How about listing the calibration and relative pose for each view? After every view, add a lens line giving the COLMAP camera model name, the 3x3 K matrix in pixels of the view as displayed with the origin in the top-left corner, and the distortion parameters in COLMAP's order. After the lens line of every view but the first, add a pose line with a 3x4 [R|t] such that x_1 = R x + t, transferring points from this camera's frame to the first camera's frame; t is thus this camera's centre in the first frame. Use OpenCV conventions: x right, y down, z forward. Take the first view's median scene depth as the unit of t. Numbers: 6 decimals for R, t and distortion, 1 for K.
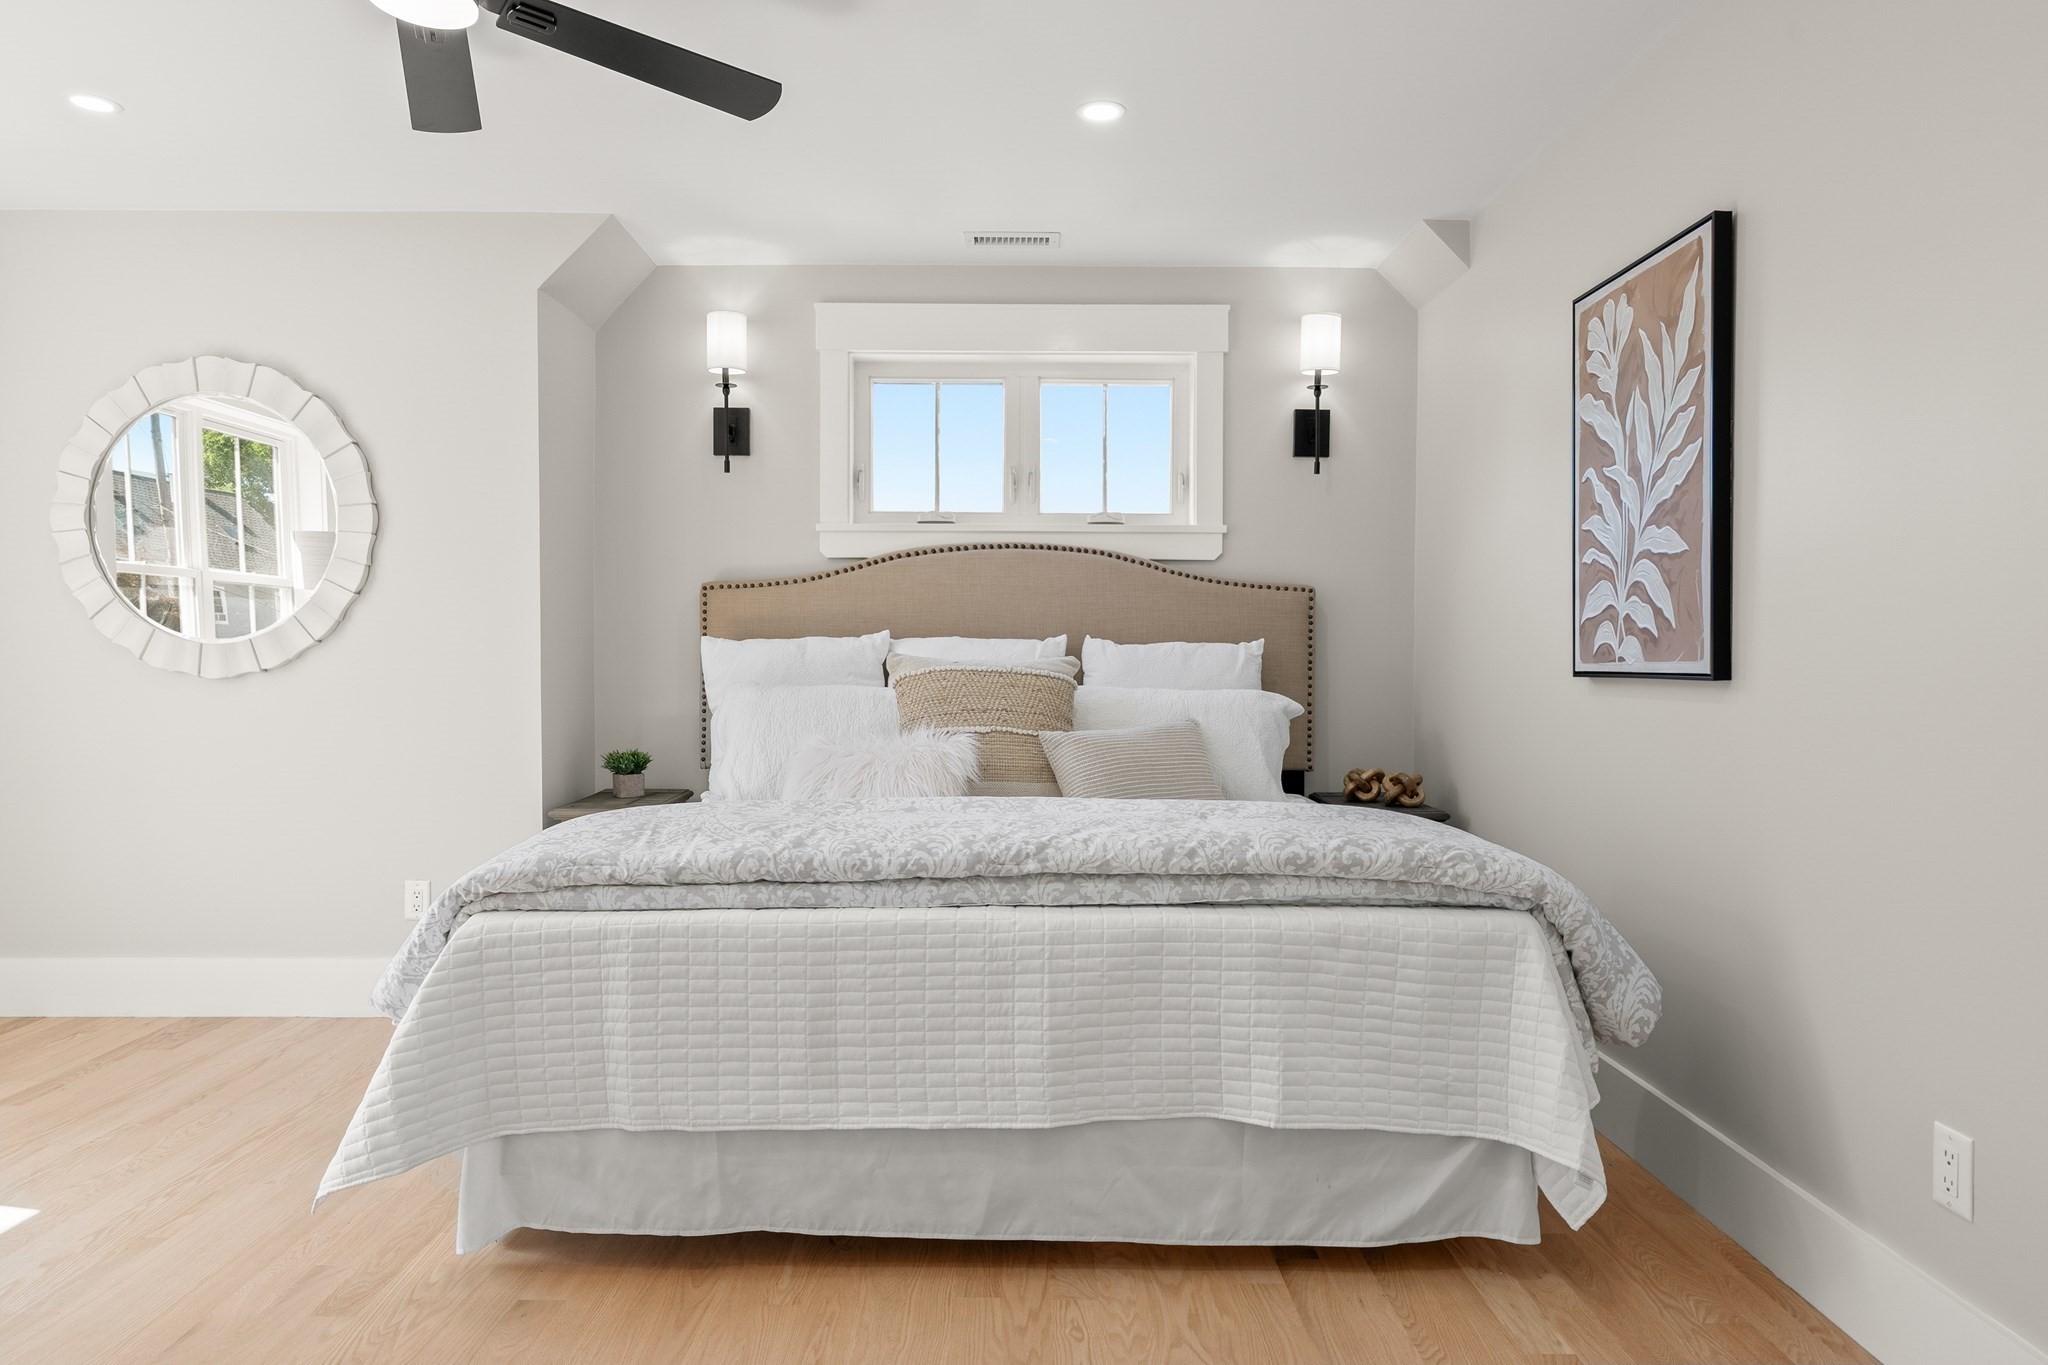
lens RADIAL K [[1253.5, 0, 1024.0], [0, 1253.5, 682.5], [0, 0, 1]] dist [0.000785, 0.001688]
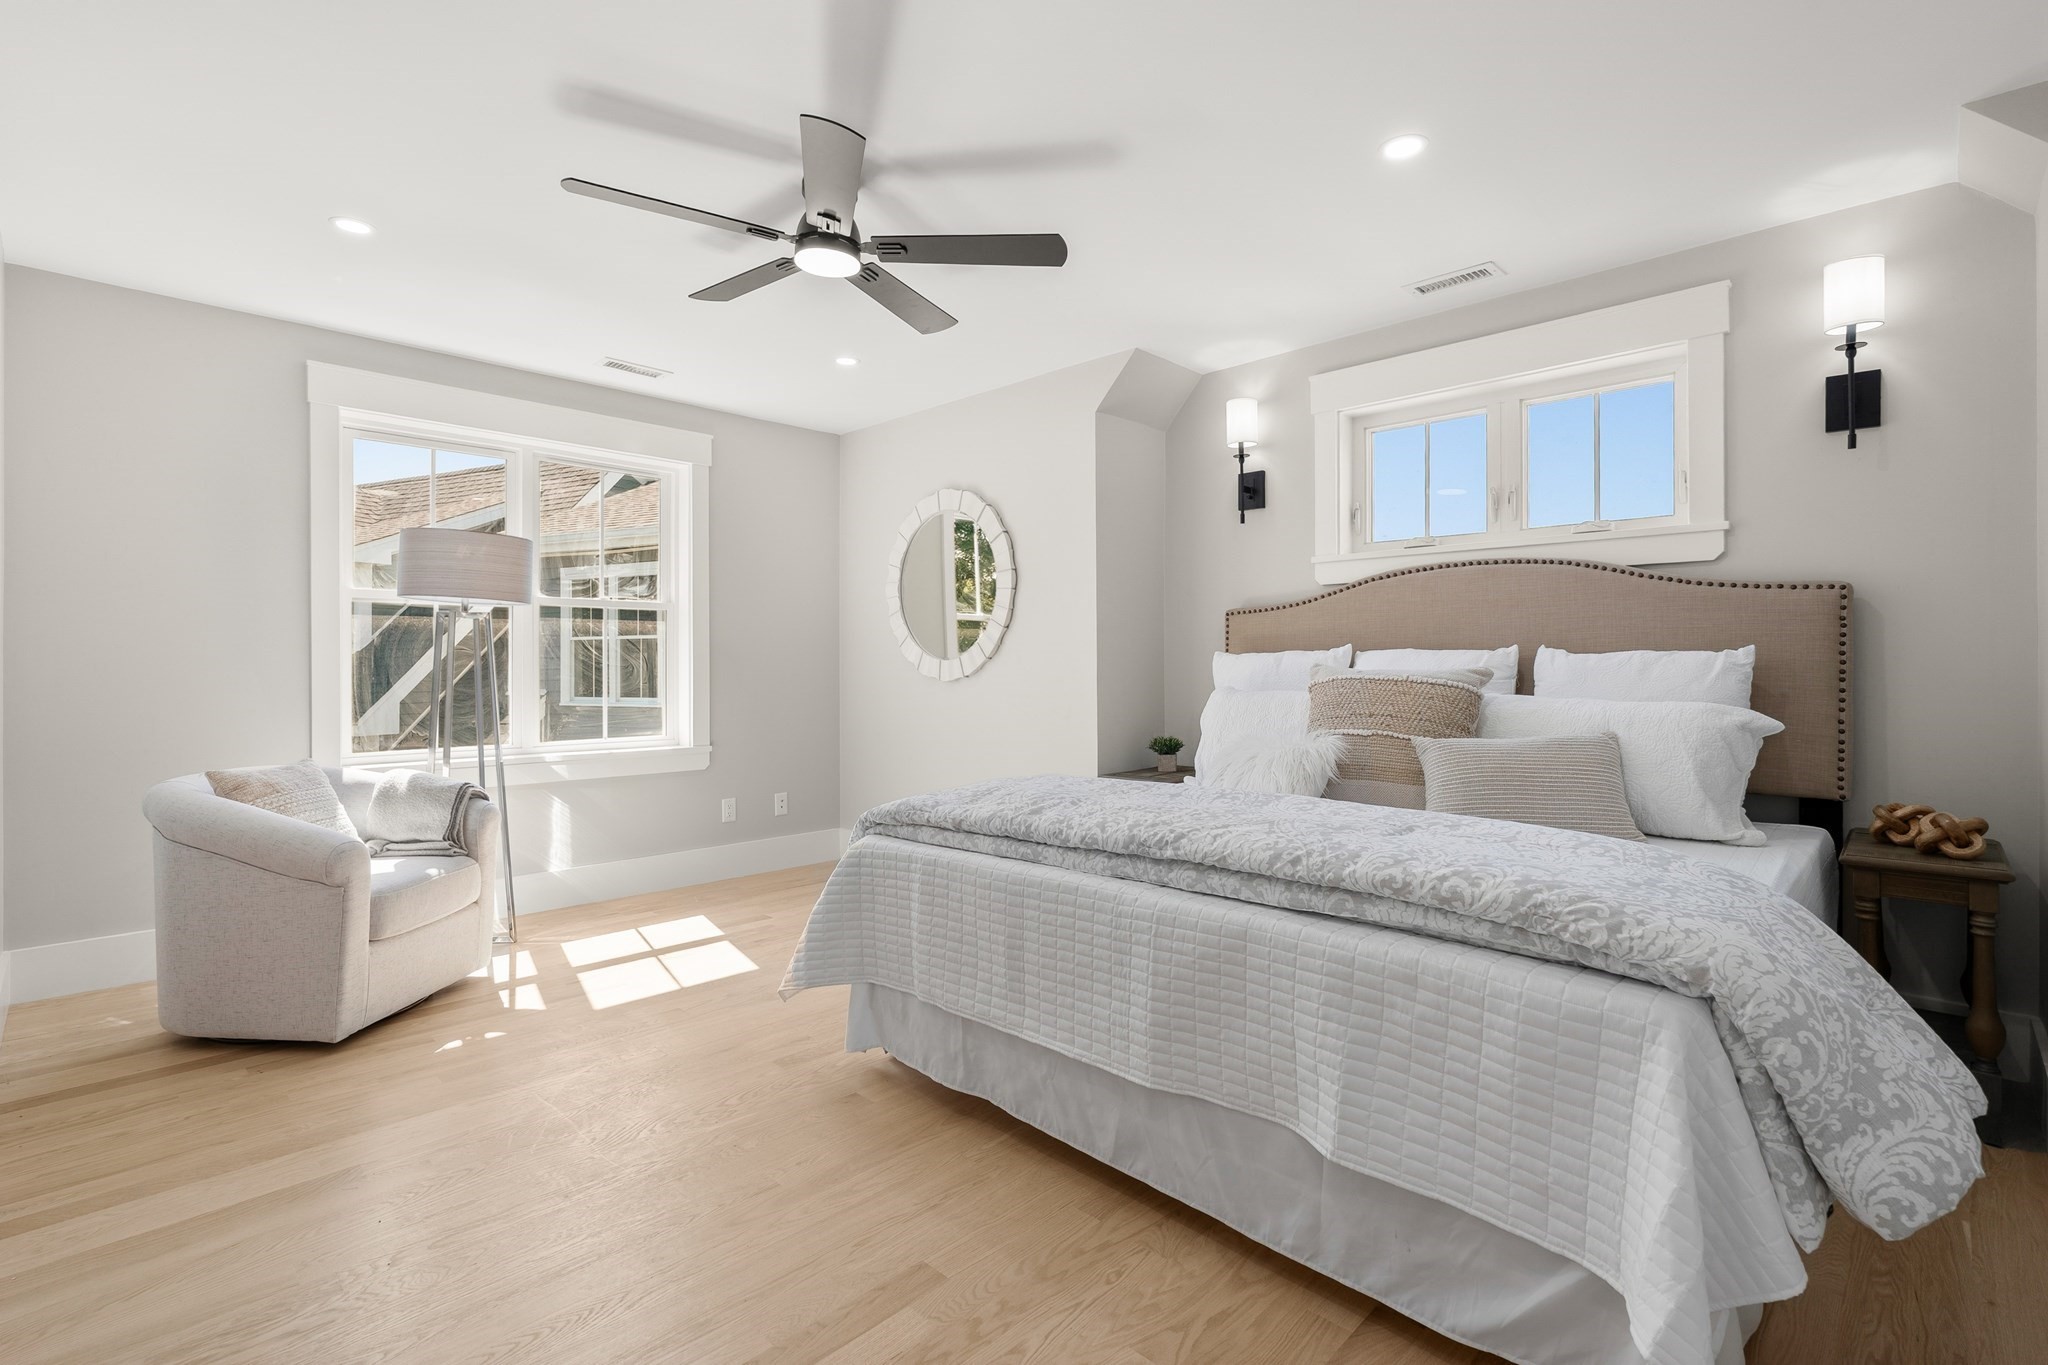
lens RADIAL K [[941.8, 0, 1035.3], [0, 941.8, 660.6], [0, 0, 1]] dist [-0.001333, 0.000929]
pose [[0.715182, -0.007870, -0.698894, 0.402059], [-0.011371, 0.999673, -0.022892, -0.004431], [0.698845, 0.024319, 0.714859, 0.237707]]
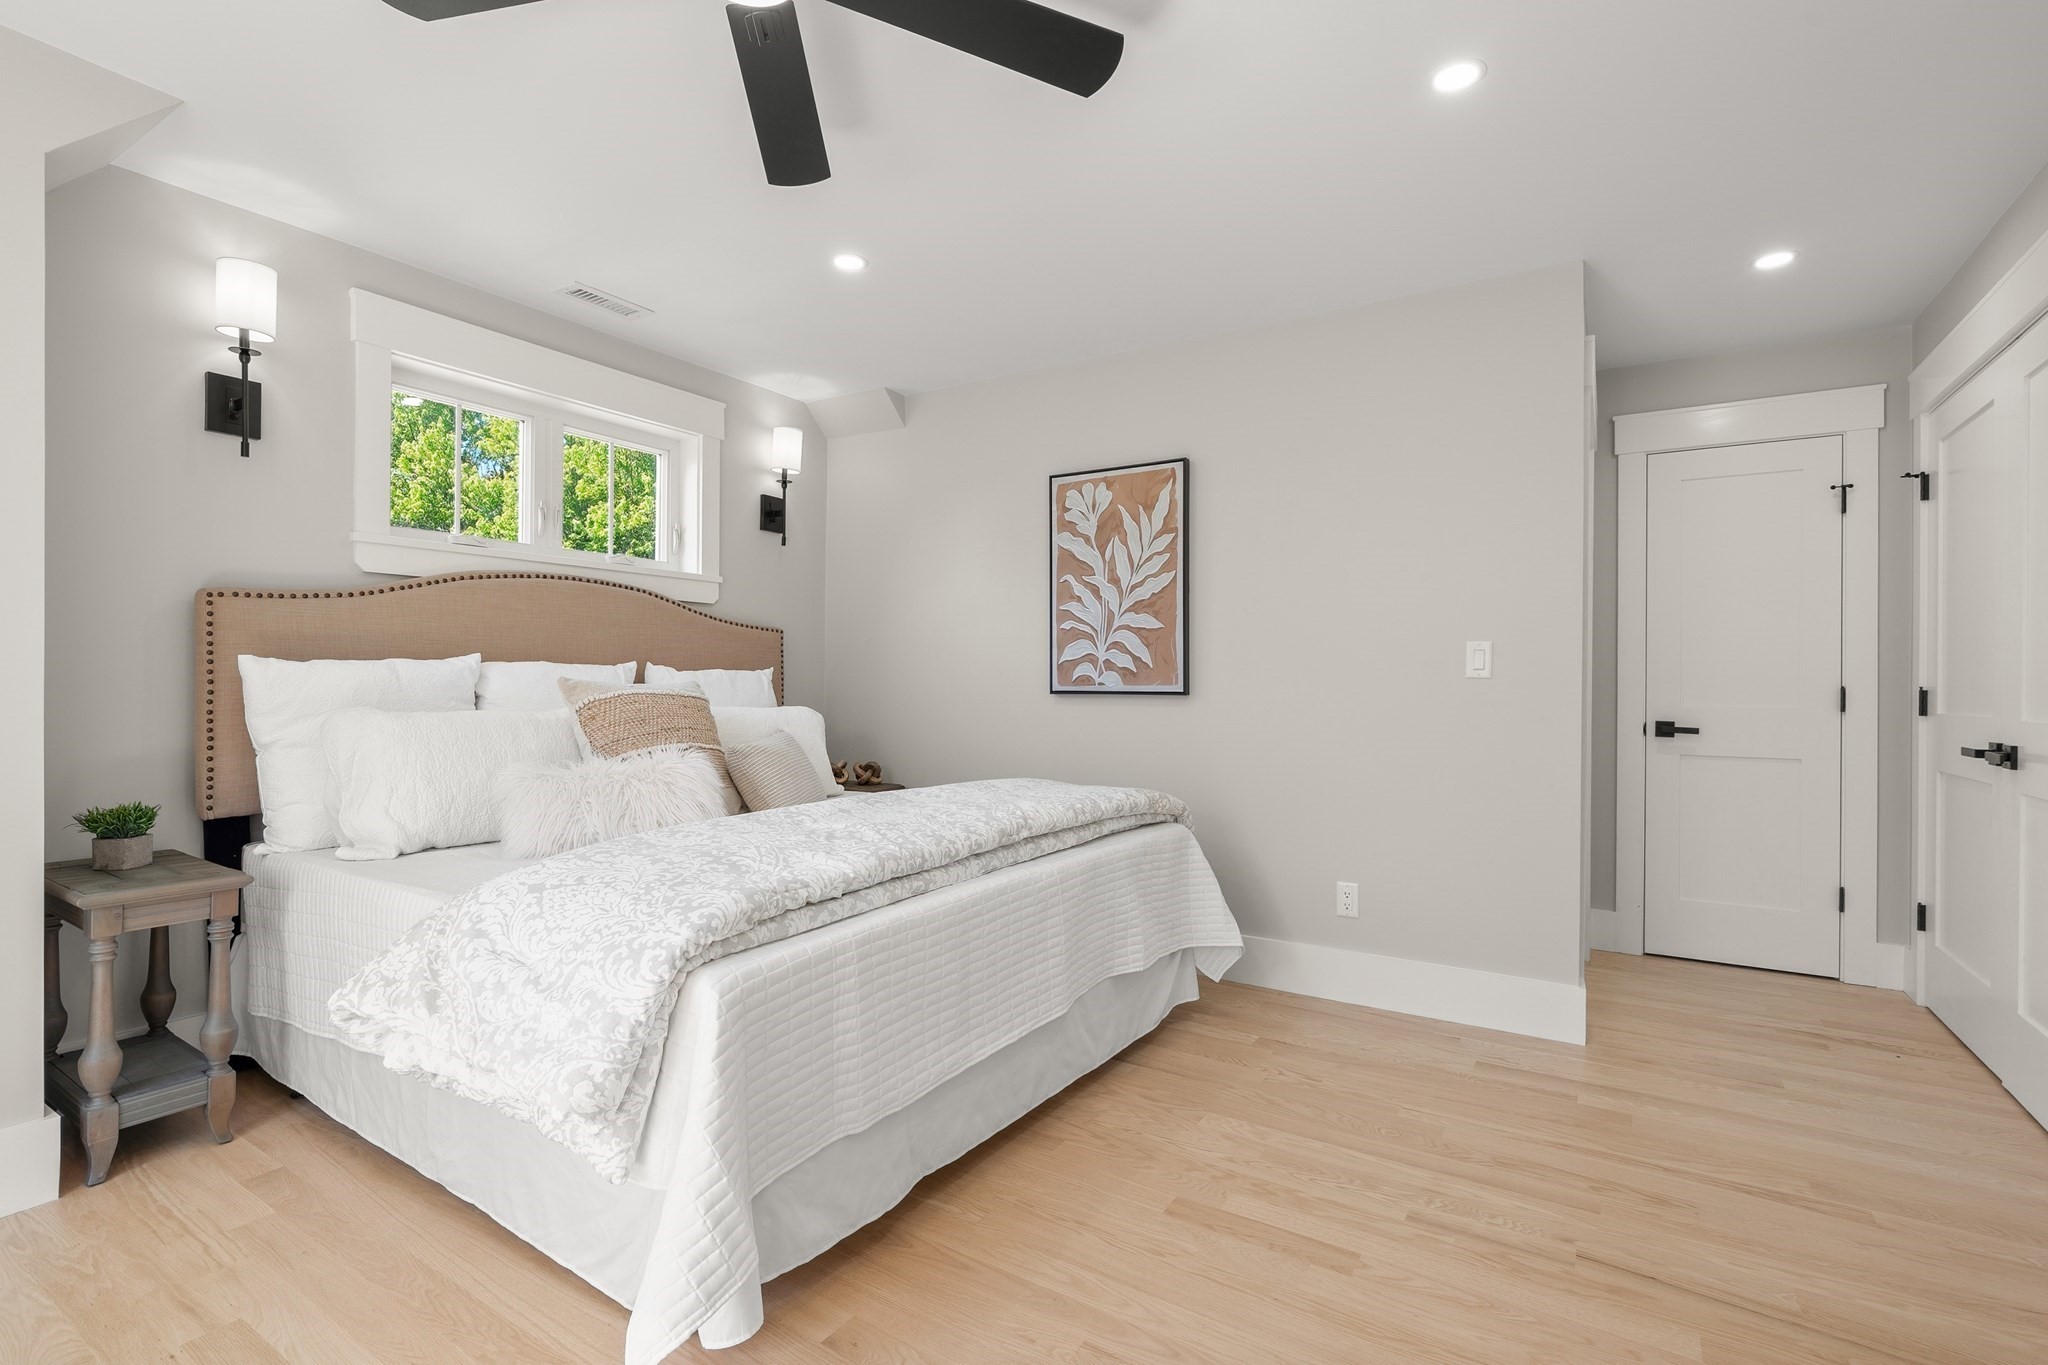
lens RADIAL K [[938.0, 0, 1024.3], [0, 938.0, 688.1], [0, 0, 1]] dist [-0.003454, 0.000372]
pose [[0.542498, -0.003690, 0.840049, -0.675875], [0.013950, 0.999892, -0.004617, -0.007552], [-0.839941, 0.014223, 0.542491, 0.339839]]
